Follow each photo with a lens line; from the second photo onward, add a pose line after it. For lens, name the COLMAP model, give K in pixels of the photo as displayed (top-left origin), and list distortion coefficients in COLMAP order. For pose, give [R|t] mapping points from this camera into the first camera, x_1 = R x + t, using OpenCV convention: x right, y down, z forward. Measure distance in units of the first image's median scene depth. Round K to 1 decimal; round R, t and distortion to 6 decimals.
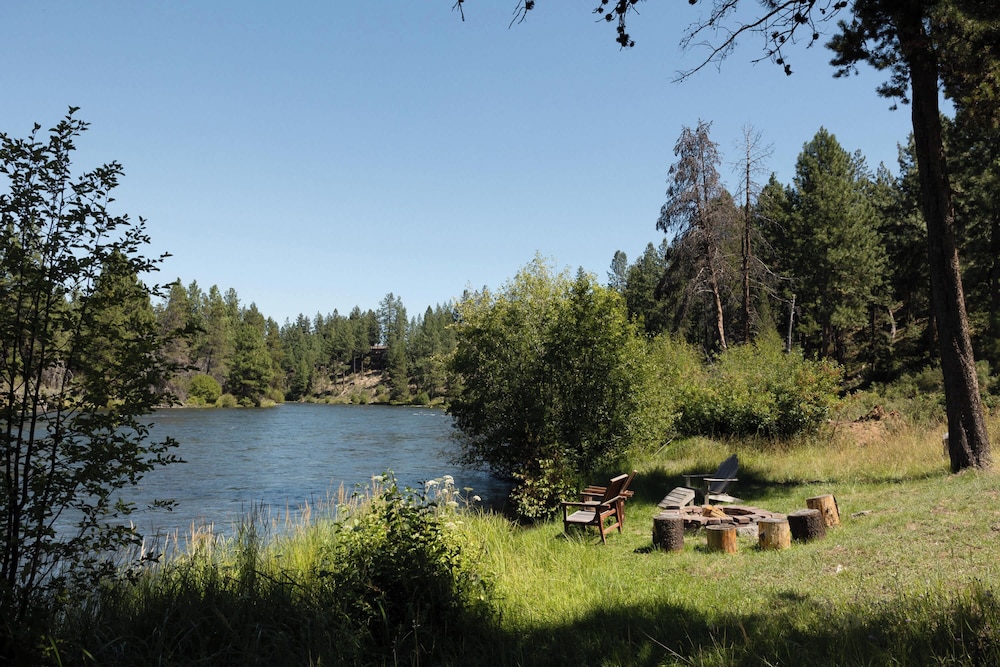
lens RADIAL K [[772.0, 0, 500.0], [0, 772.0, 333.5], [0, 0, 1]] dist [0.033557, 0.011462]
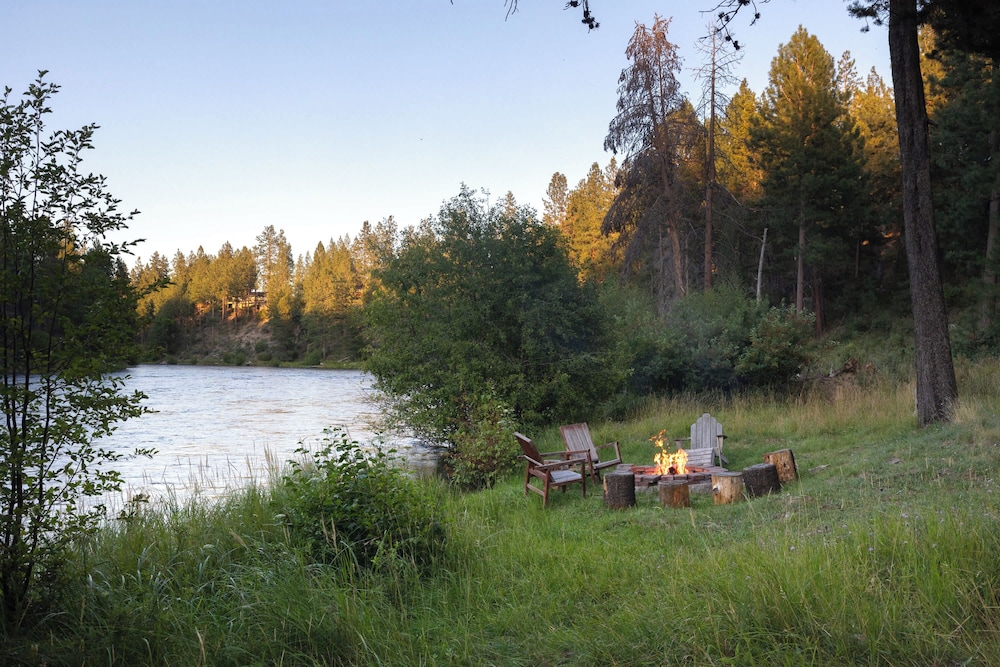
lens RADIAL K [[672.6, 0, 500.0], [0, 672.6, 333.5], [0, 0, 1]] dist [0.003878, -0.000980]
pose [[0.999485, -0.008769, 0.030855, 0.066799], [0.006806, 0.997979, 0.063187, 0.015290], [-0.031347, -0.062944, 0.997525, 0.272362]]
